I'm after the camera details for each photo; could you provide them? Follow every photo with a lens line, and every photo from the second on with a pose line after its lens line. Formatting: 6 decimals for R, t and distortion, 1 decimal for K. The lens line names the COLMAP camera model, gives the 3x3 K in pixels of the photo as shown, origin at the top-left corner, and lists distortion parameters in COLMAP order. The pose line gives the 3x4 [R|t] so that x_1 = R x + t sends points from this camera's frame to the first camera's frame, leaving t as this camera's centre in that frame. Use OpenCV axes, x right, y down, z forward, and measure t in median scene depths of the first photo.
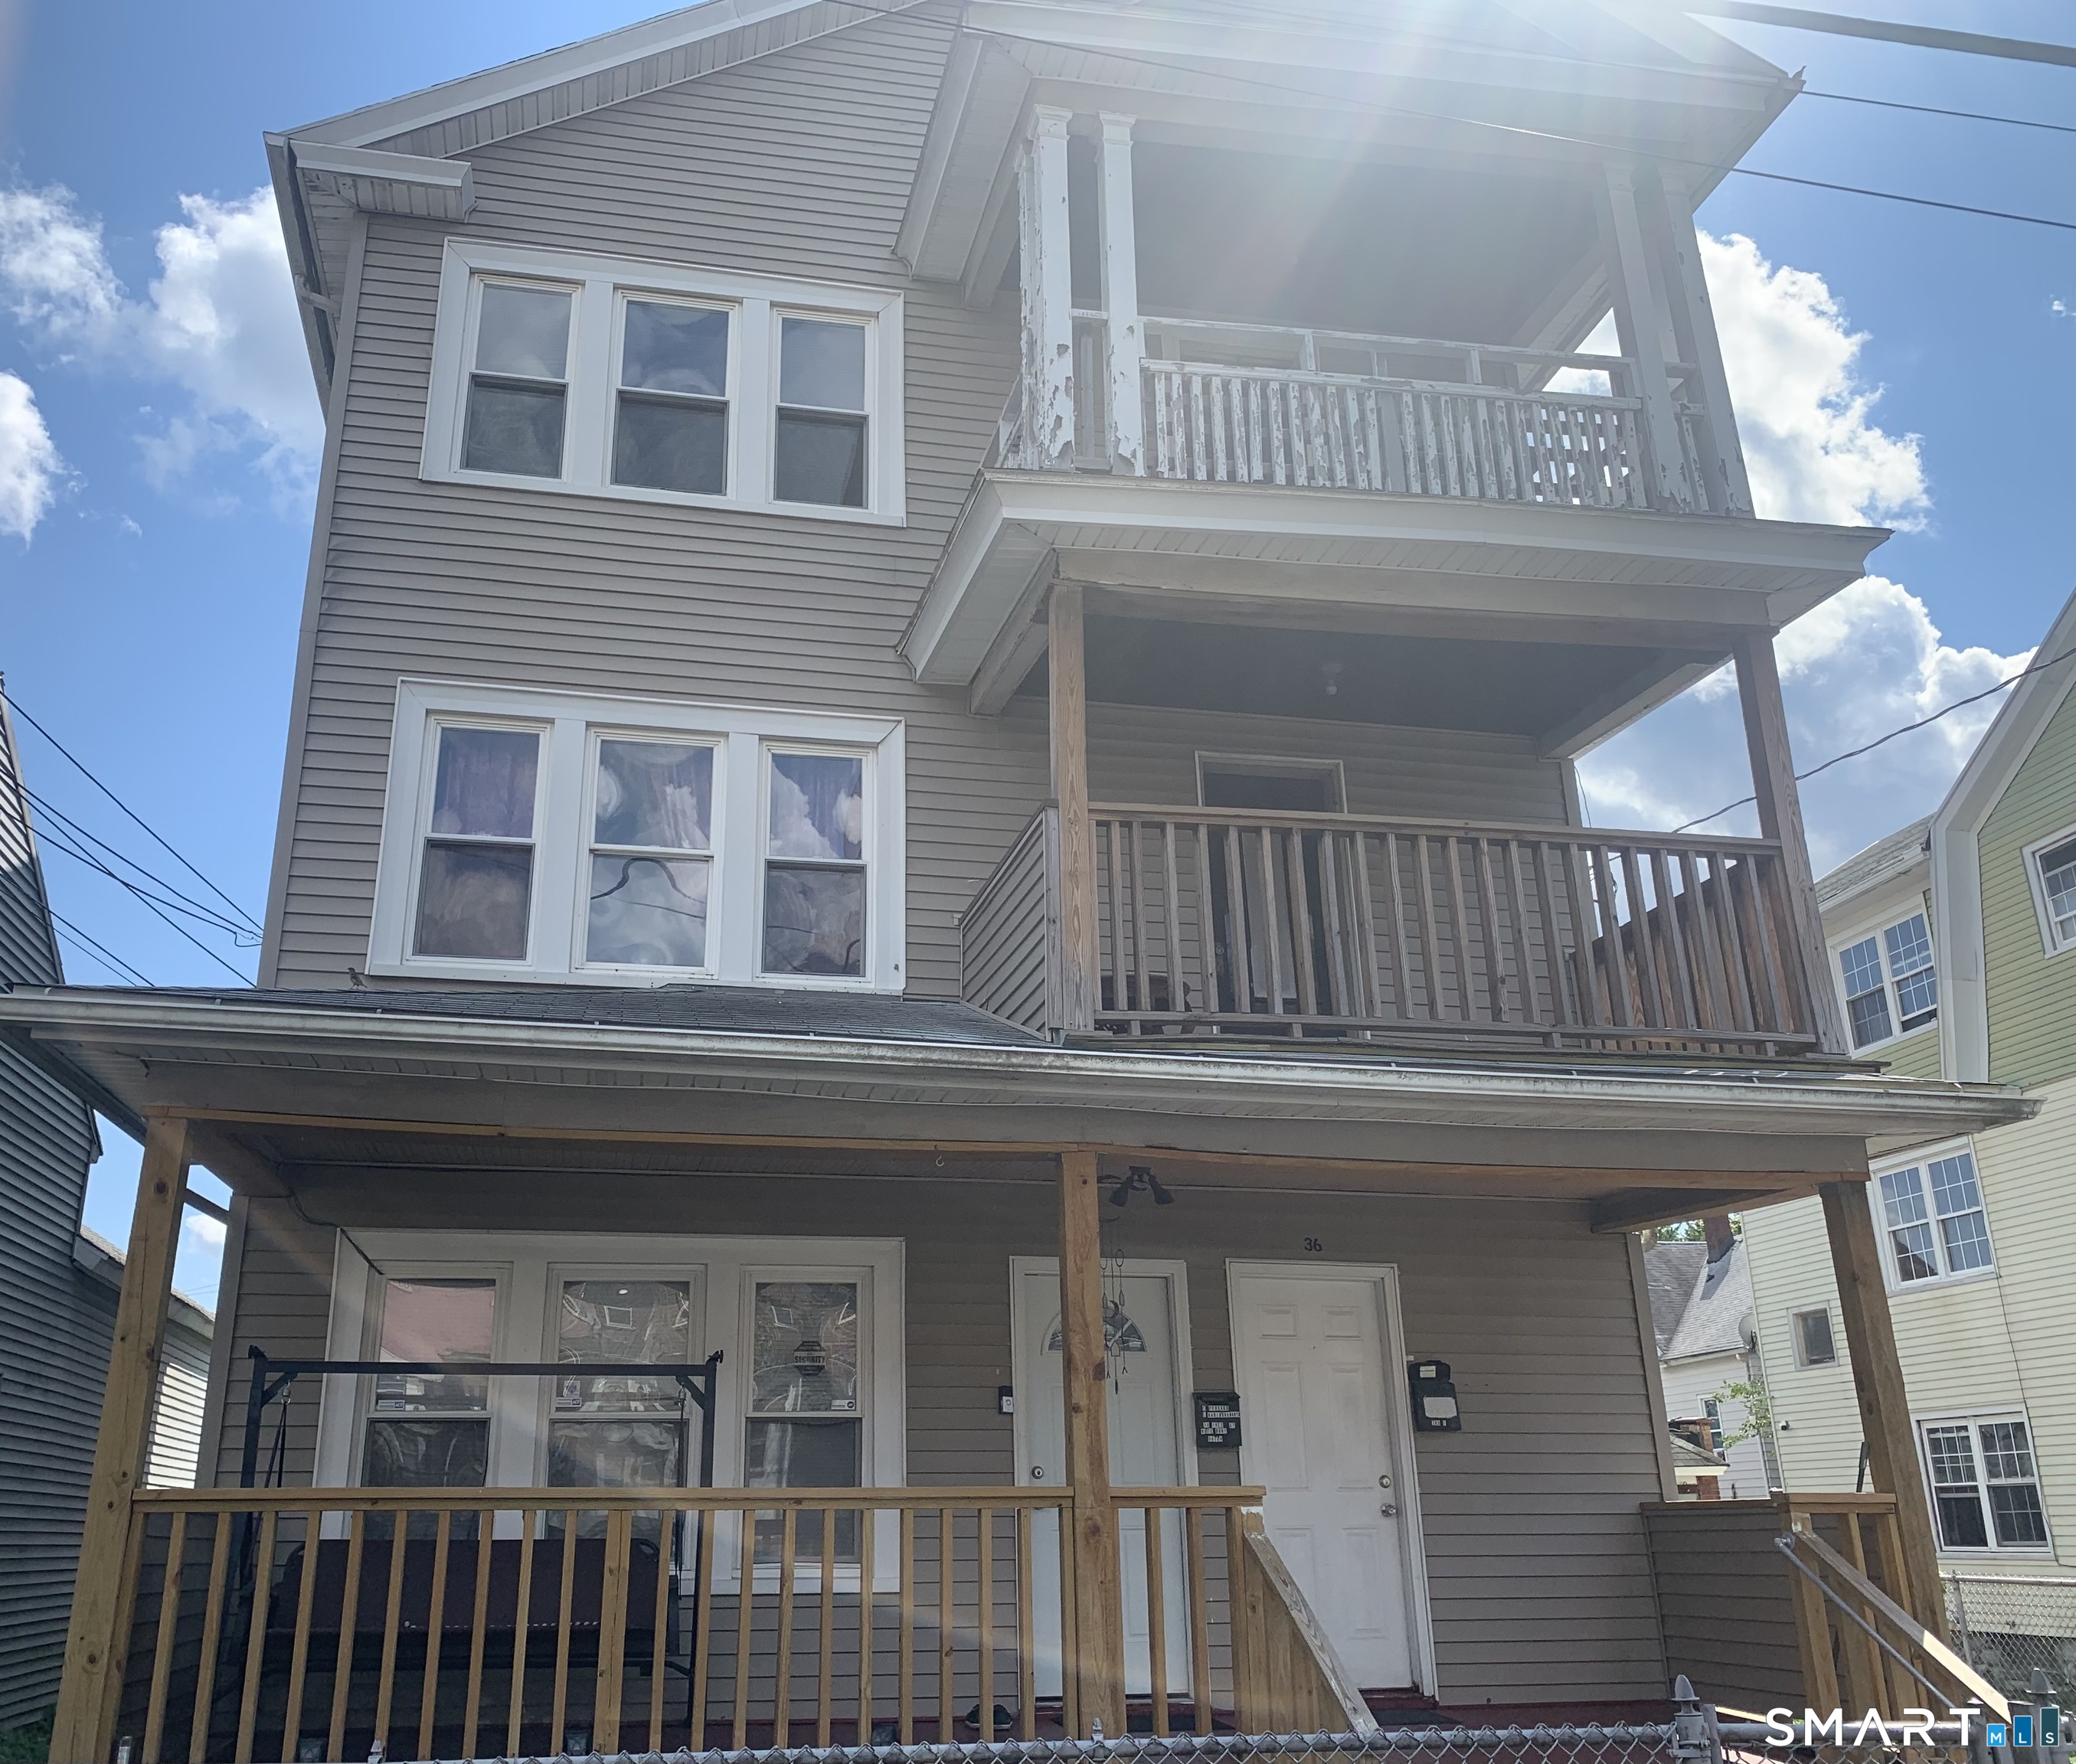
lens RADIAL K [[1801.1, 0, 1030.9], [0, 1801.1, 898.0], [0, 0, 1]] dist [0.027942, -0.007641]
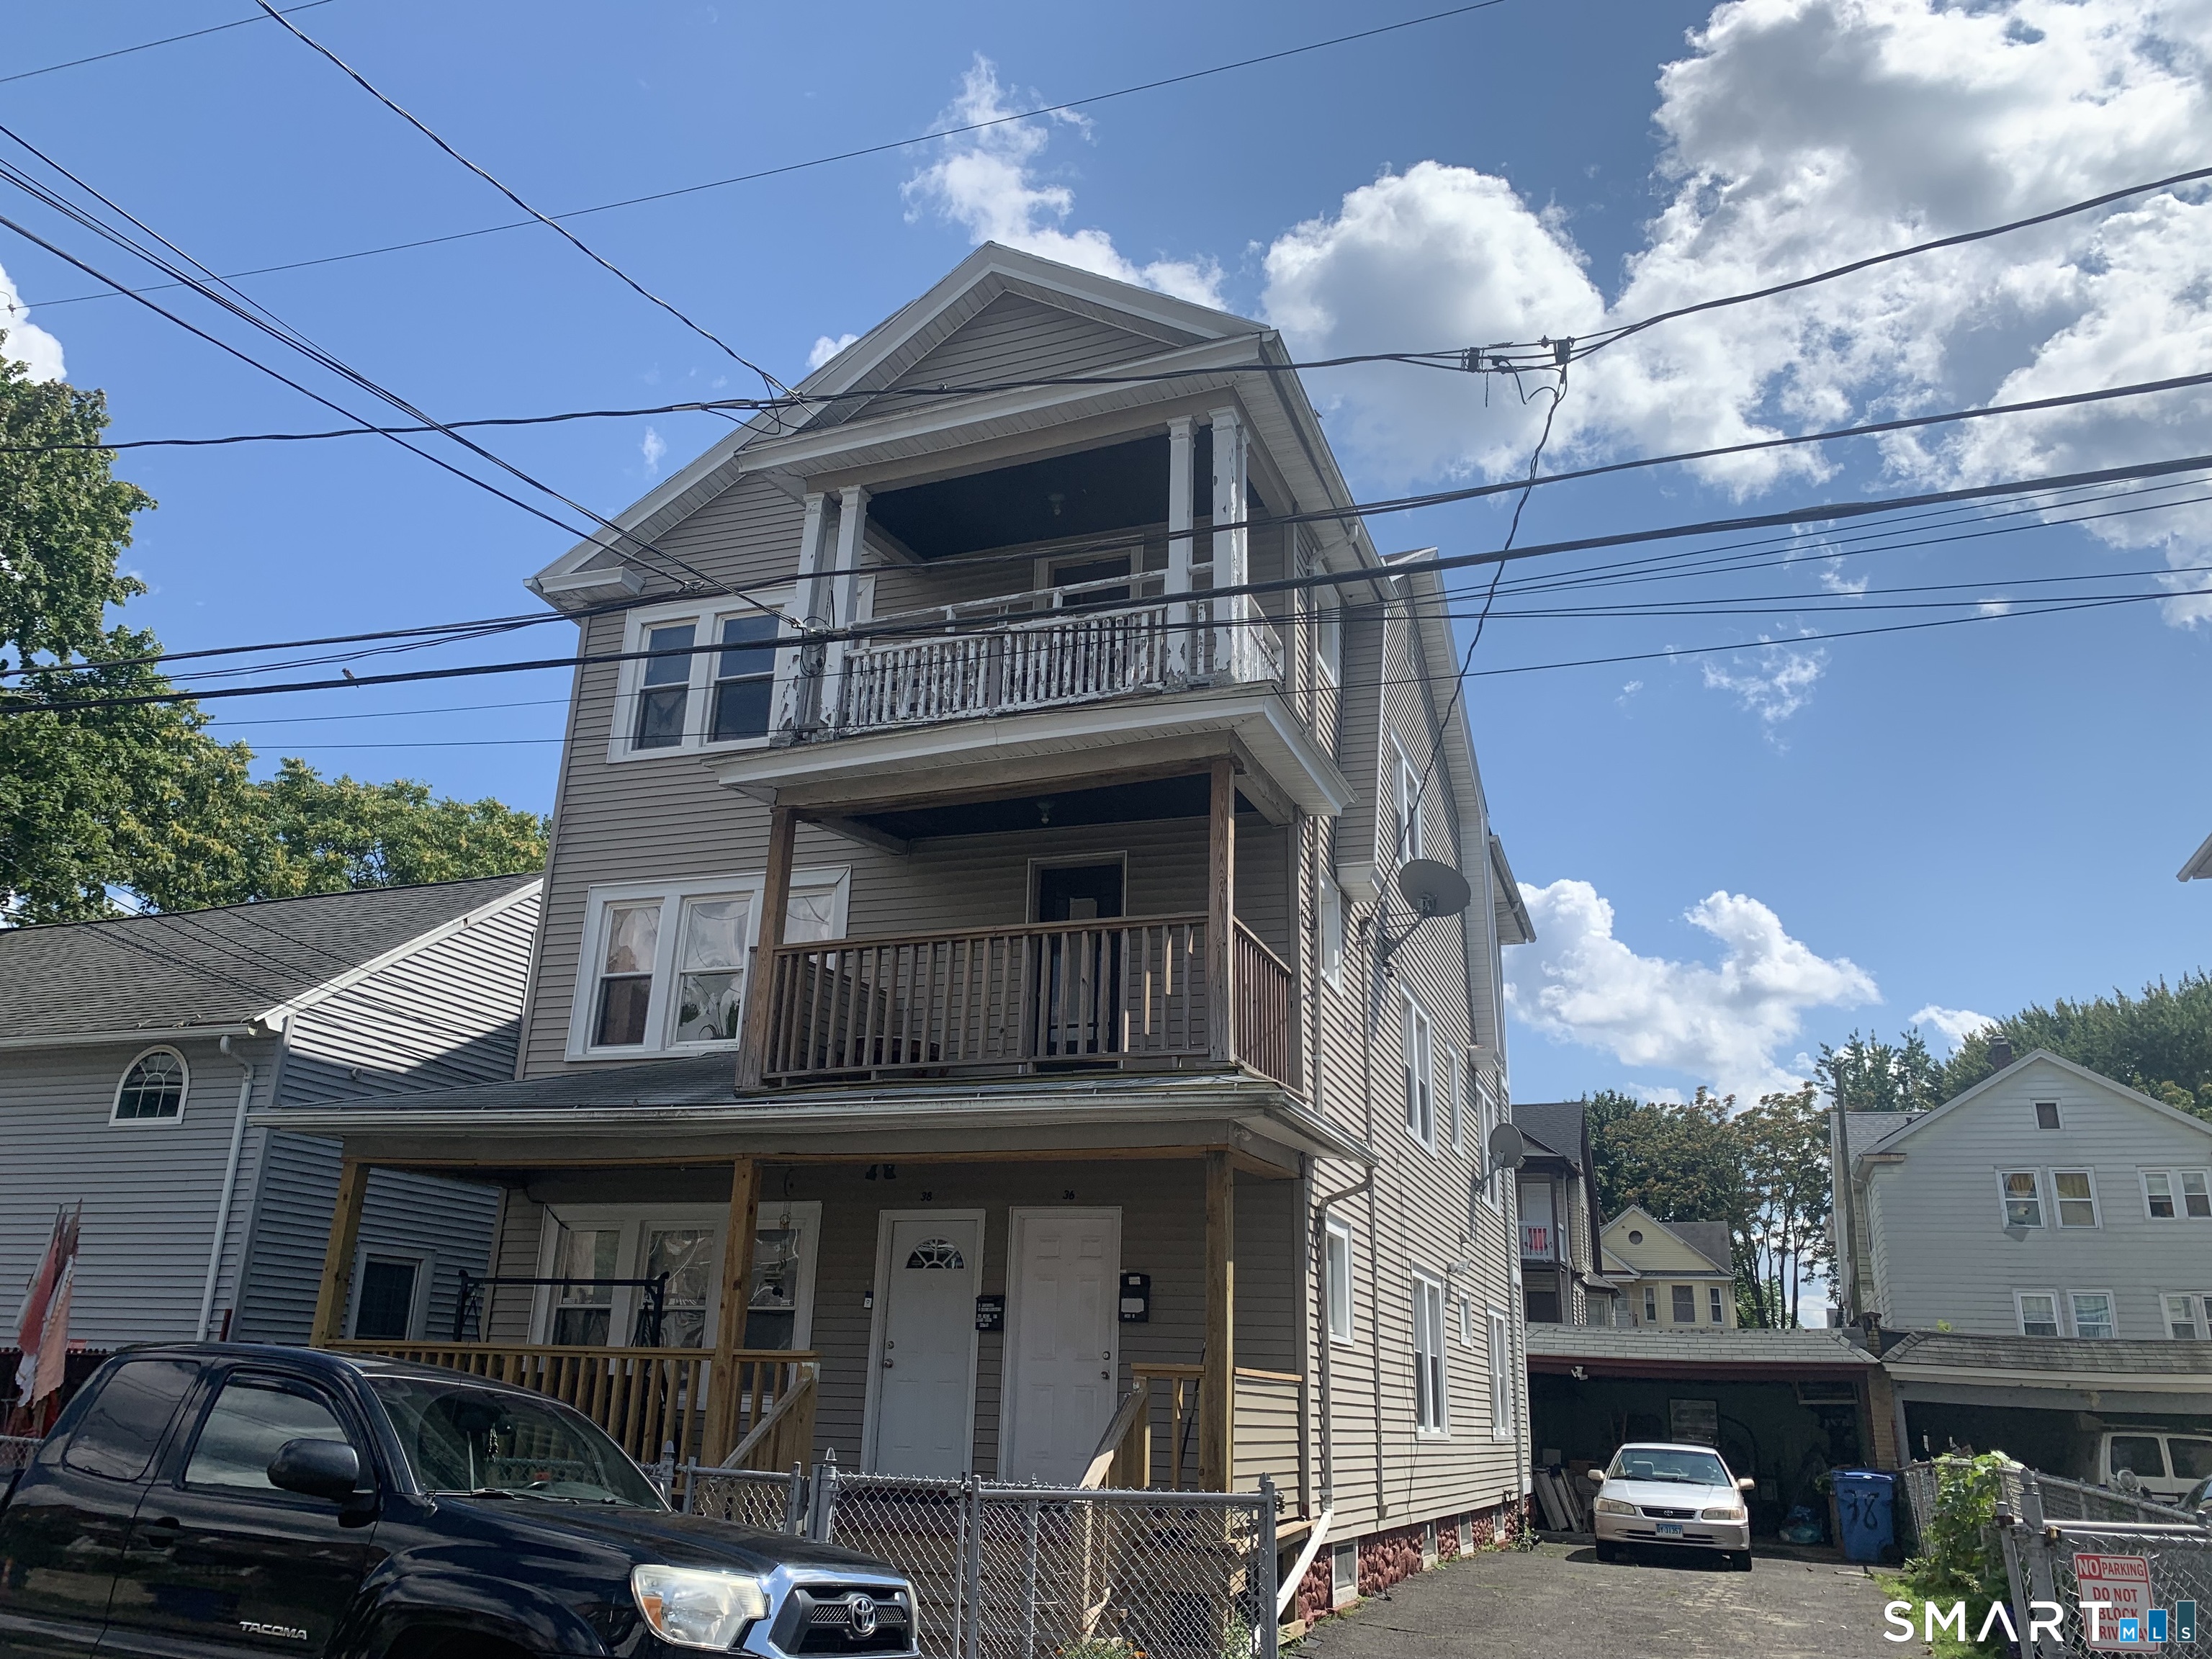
lens RADIAL K [[1698.8, 0, 1097.1], [0, 1698.8, 818.3], [0, 0, 1]] dist [0.034283, -0.004589]
pose [[0.860931, -0.133320, -0.490942, 0.958188], [0.132728, 0.990490, -0.036221, -0.065293], [0.491103, -0.033978, 0.870439, -0.209964]]
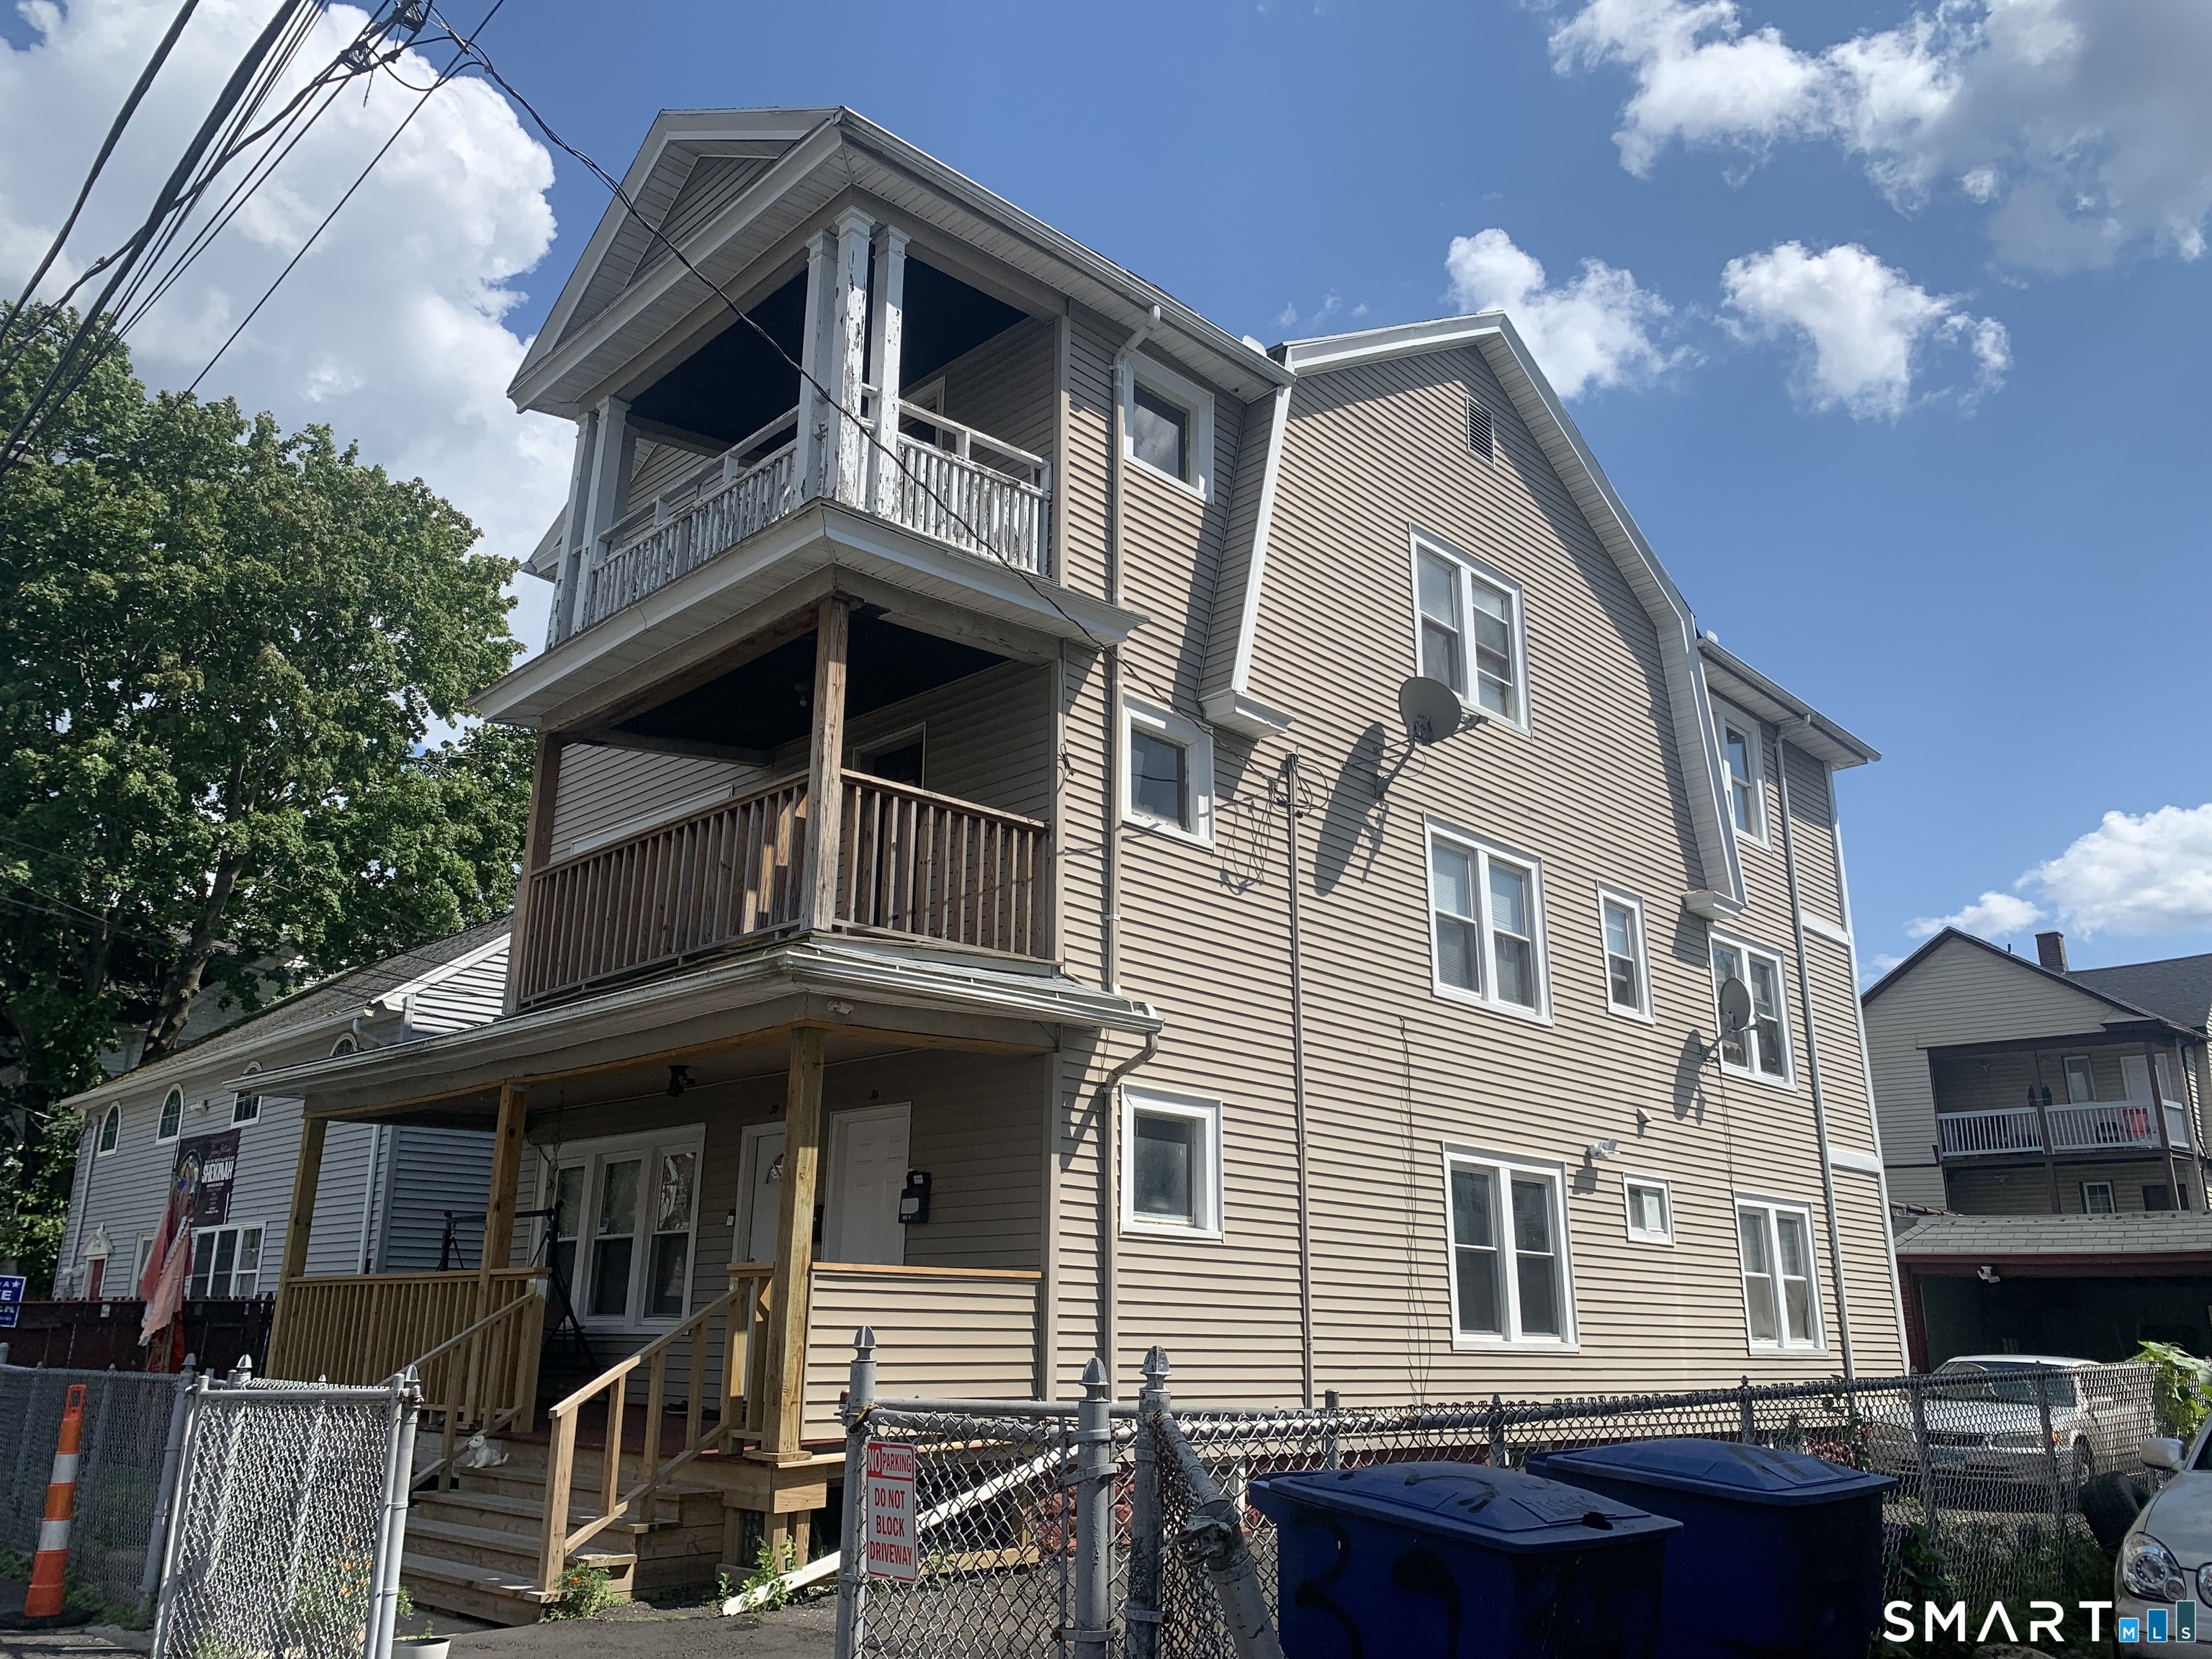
lens RADIAL K [[1698.8, 0, 1101.4], [0, 1698.8, 826.0], [0, 0, 1]] dist [0.034283, -0.004589]
pose [[0.572313, -0.225443, -0.788437, 1.410822], [0.261406, 0.961464, -0.085168, 0.158852], [0.777255, -0.157360, 0.609191, 0.392303]]
